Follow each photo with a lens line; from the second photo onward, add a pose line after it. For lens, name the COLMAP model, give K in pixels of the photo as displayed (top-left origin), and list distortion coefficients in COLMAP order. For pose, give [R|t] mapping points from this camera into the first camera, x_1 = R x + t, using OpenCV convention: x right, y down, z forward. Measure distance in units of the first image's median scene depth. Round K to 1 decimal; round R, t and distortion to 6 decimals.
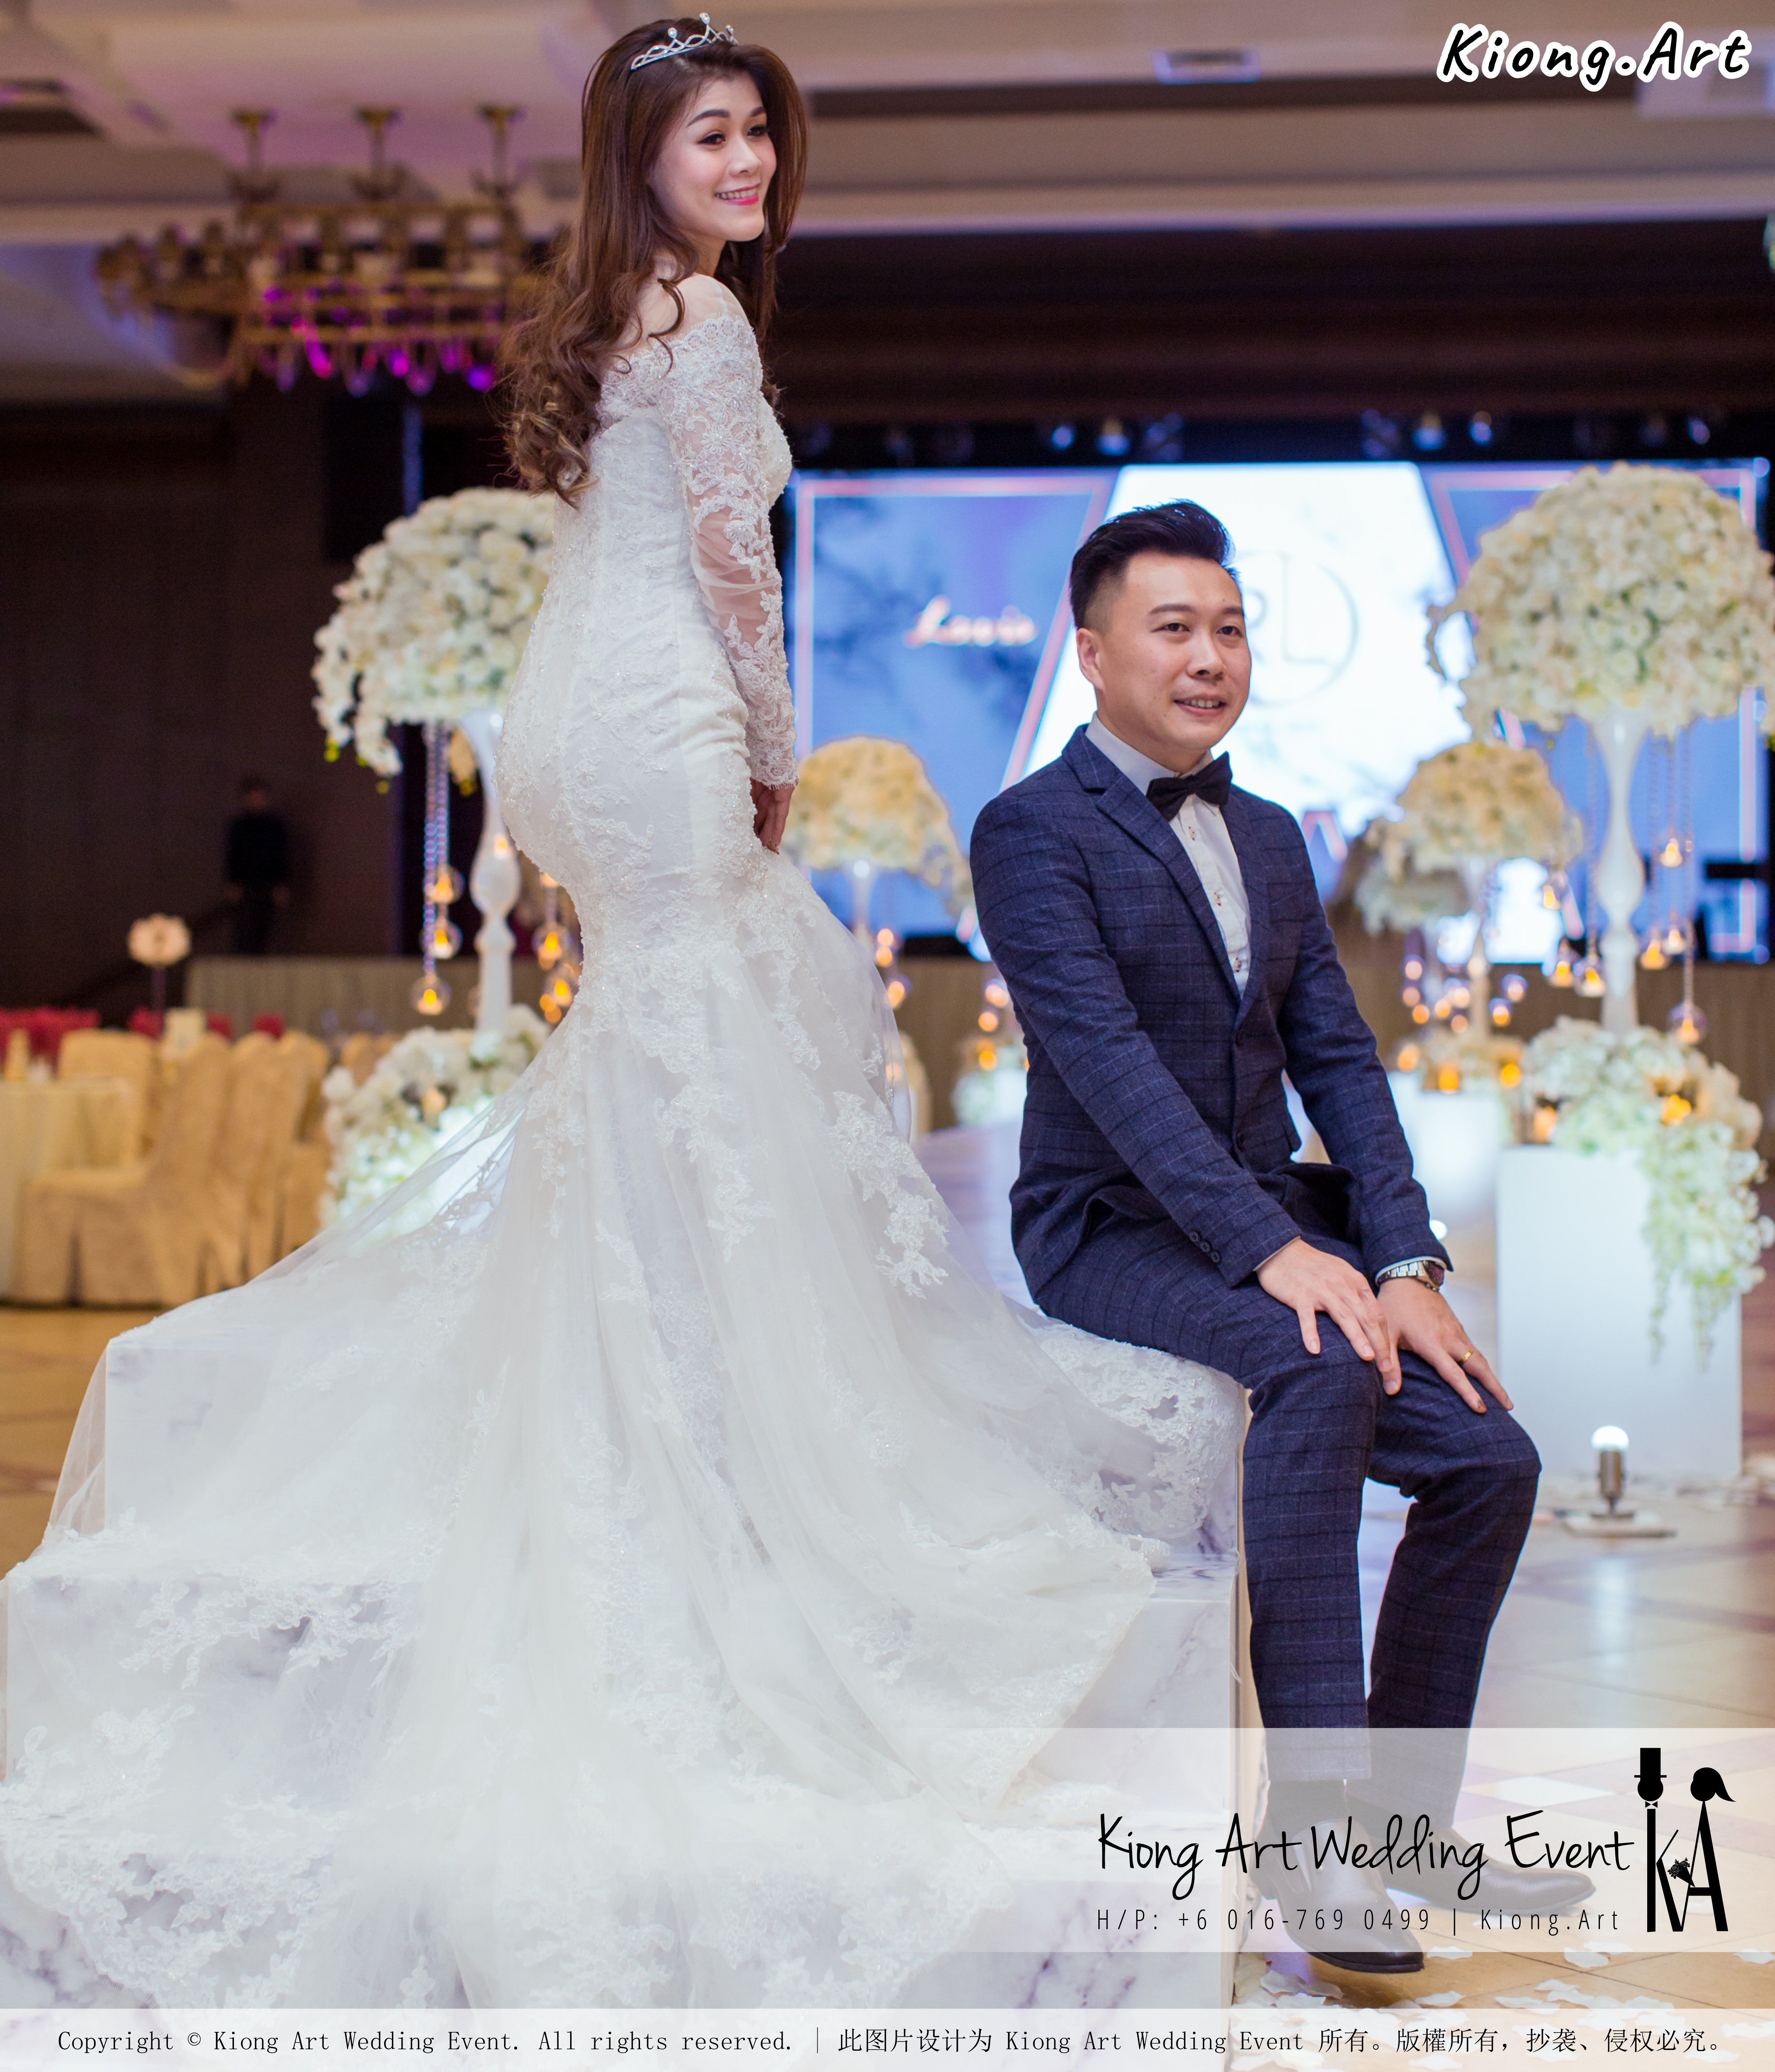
lens RADIAL K [[3574.6, 0, 950.1], [0, 3574.6, 942.5], [0, 0, 1]] dist [0.031788, 0.059600]
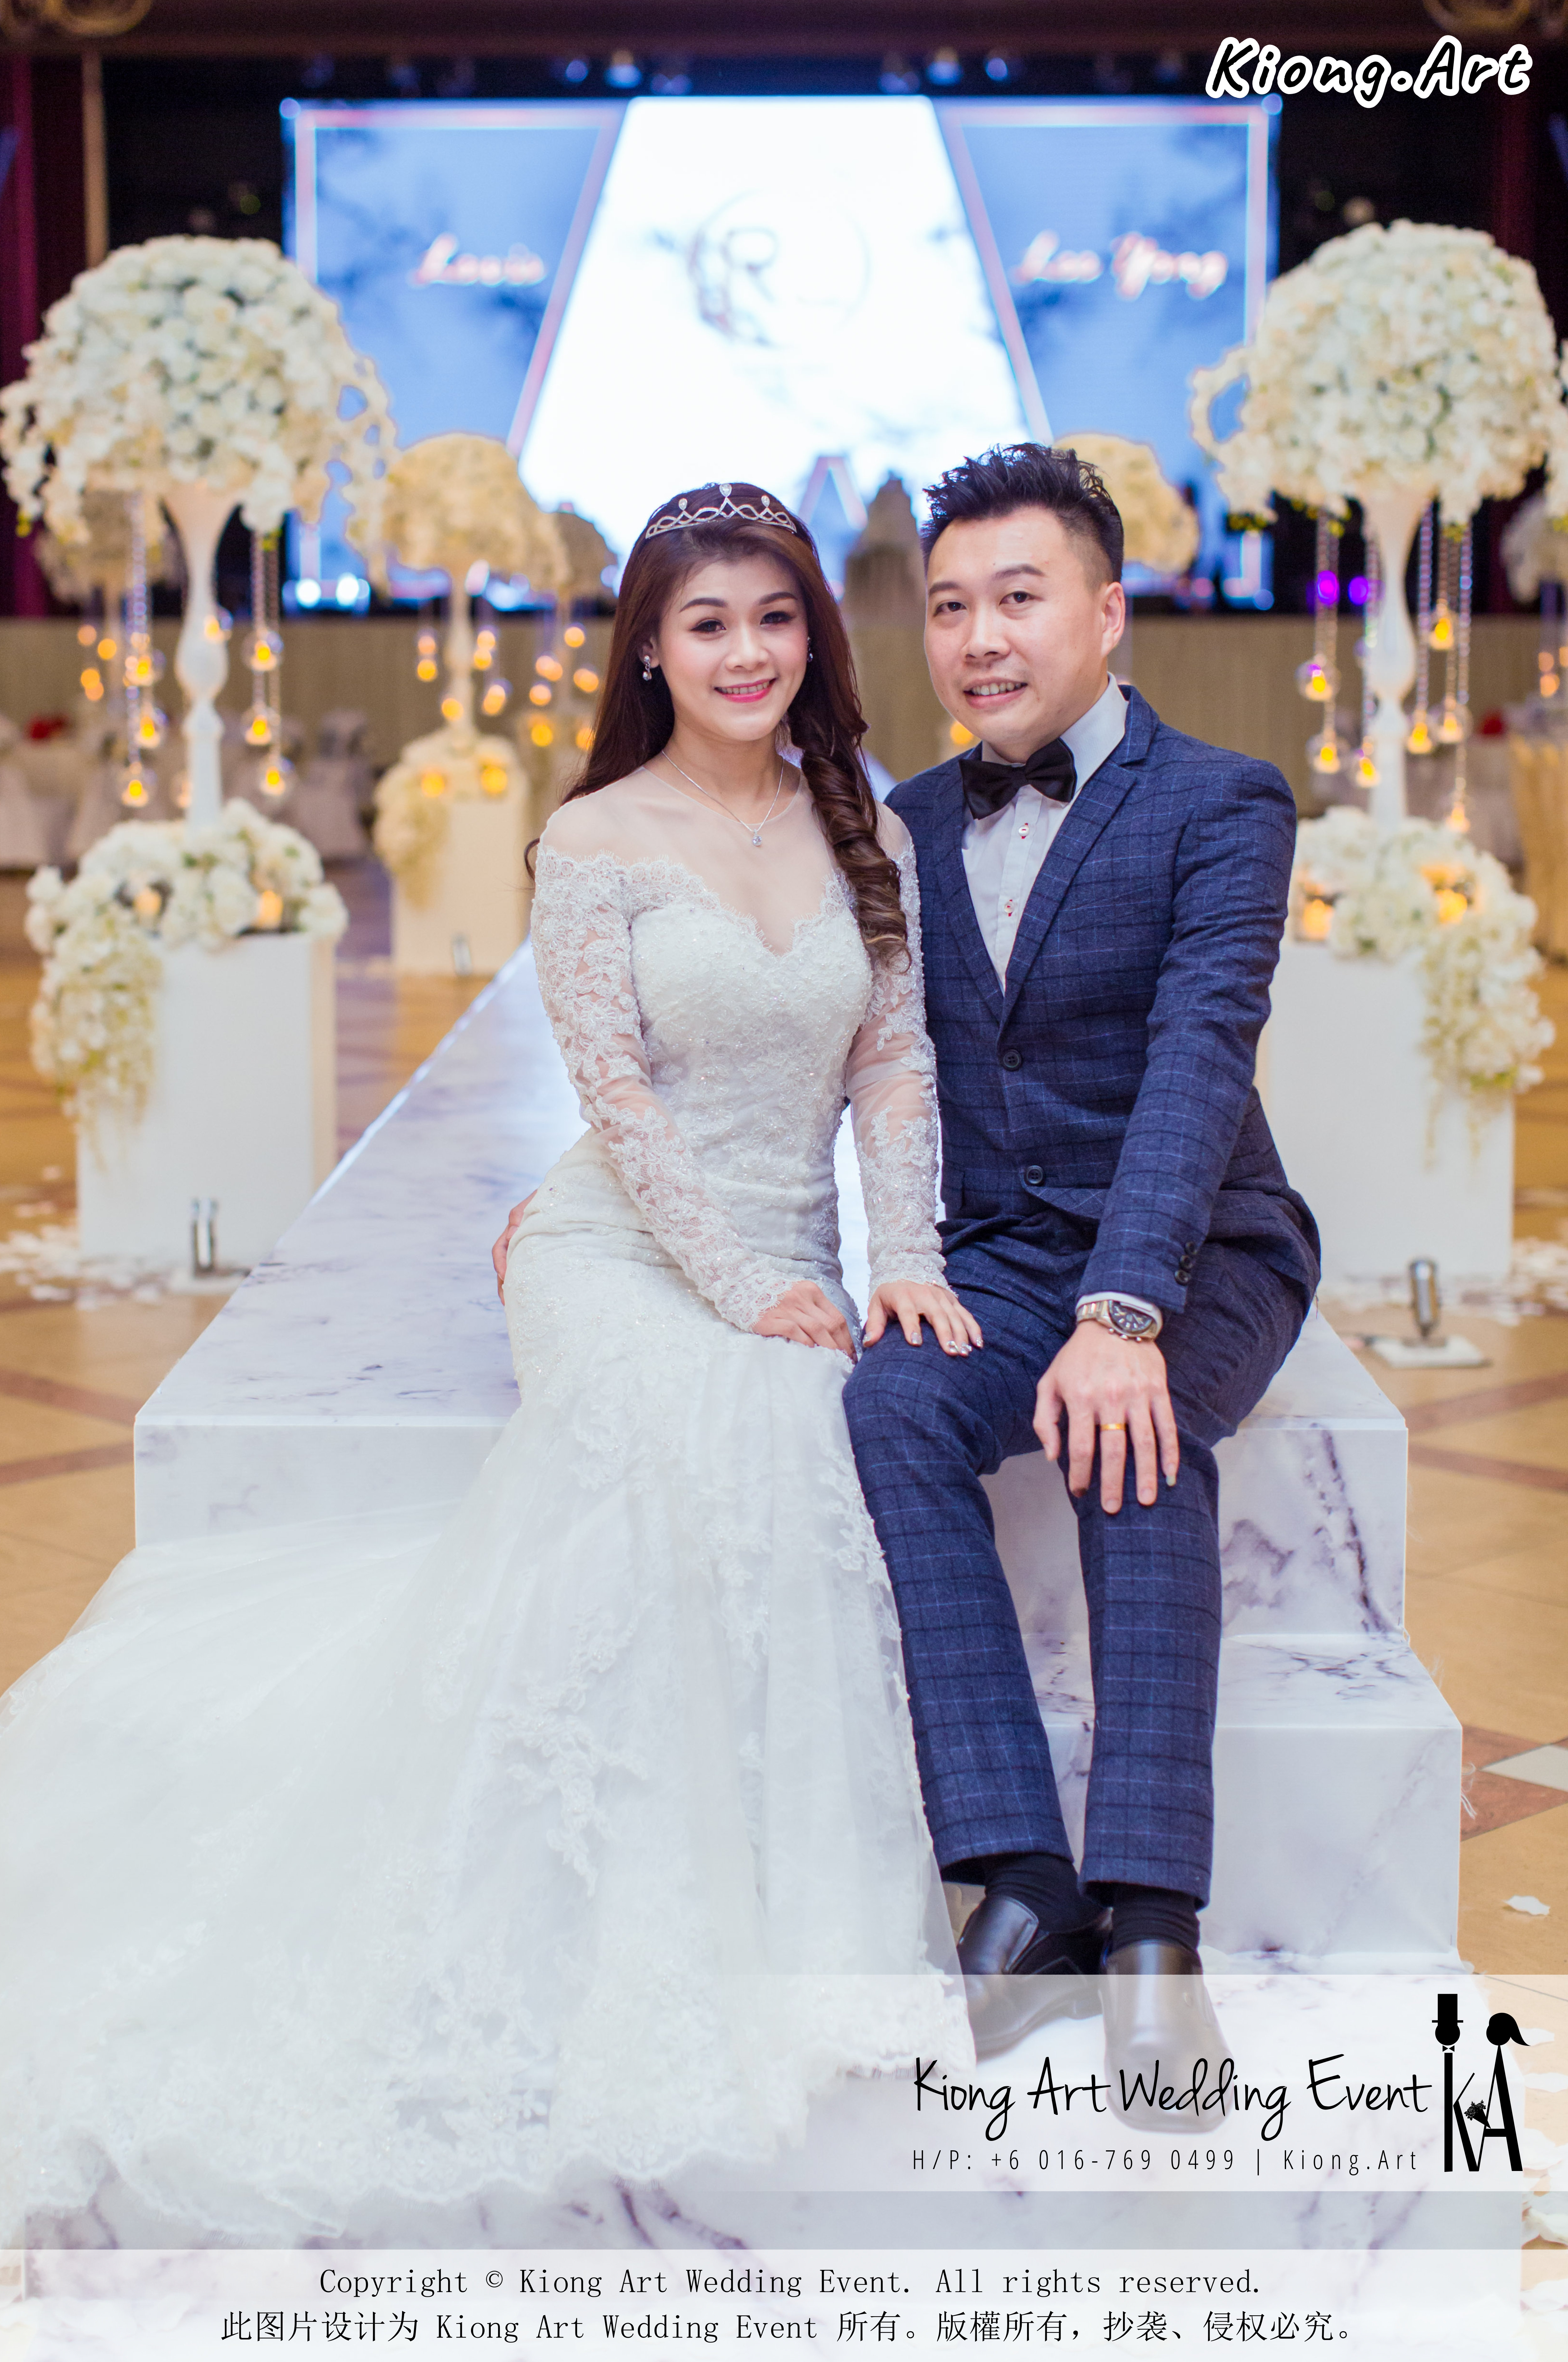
lens RADIAL K [[3494.3, 0, 684.0], [0, 3494.3, 1000.5], [0, 0, 1]] dist [0.030257, 0.025110]
pose [[0.995861, -0.015818, 0.089503, -0.086817], [0.003765, 0.991074, 0.133260, -0.052651], [-0.090812, -0.132371, 0.987031, 0.071875]]
